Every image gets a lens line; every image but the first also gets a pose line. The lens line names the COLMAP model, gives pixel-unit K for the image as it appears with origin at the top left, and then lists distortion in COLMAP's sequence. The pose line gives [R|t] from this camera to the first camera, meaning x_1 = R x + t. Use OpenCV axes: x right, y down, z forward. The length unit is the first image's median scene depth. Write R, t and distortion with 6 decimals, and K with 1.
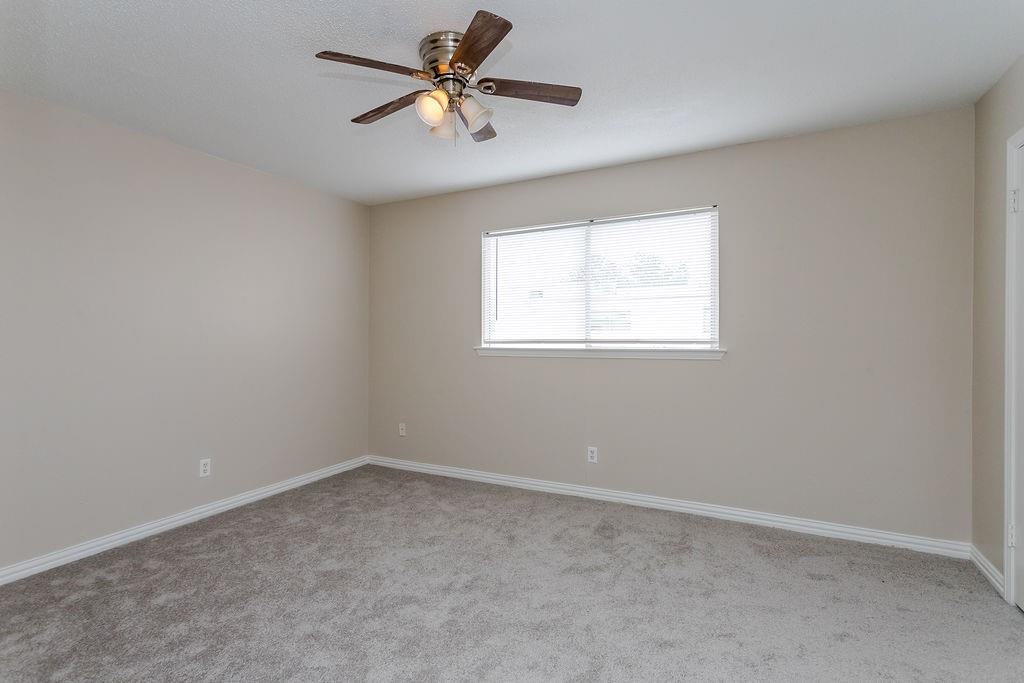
lens RADIAL K [[486.9, 0, 510.4], [0, 486.9, 339.6], [0, 0, 1]] dist [0.001582, 0.000015]
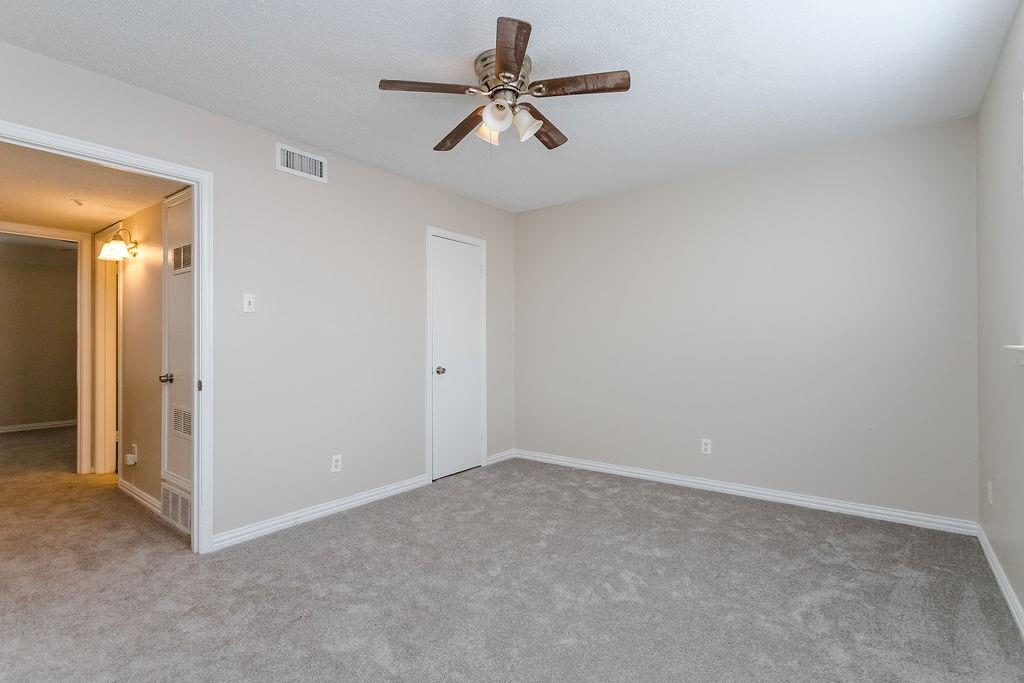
lens RADIAL K [[489.0, 0, 508.6], [0, 489.0, 340.3], [0, 0, 1]] dist [0.002638, -0.000725]
pose [[-0.172634, 0.003613, -0.984979, 0.631083], [-0.001573, 0.999991, 0.003944, 0.007596], [0.984985, 0.002231, -0.172627, 0.789629]]
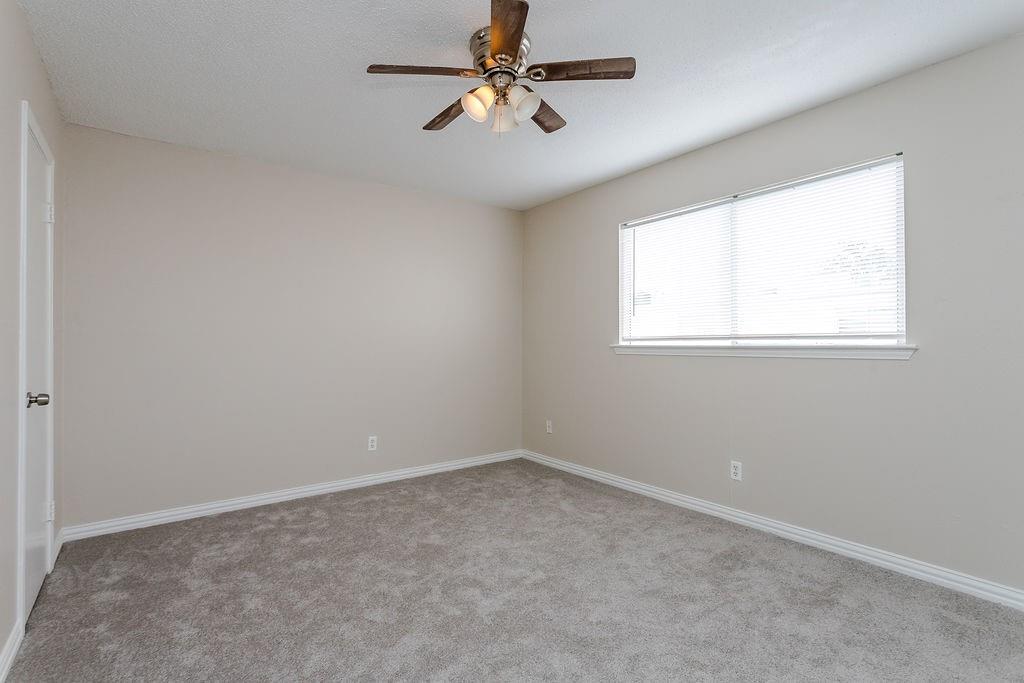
lens RADIAL K [[486.9, 0, 510.4], [0, 486.9, 339.6], [0, 0, 1]] dist [0.001582, 0.000015]
pose [[0.896120, -0.005060, -0.443782, 0.227831], [-0.000574, 0.999921, -0.012561, 0.022163], [0.443811, 0.011511, 0.896047, 0.073590]]
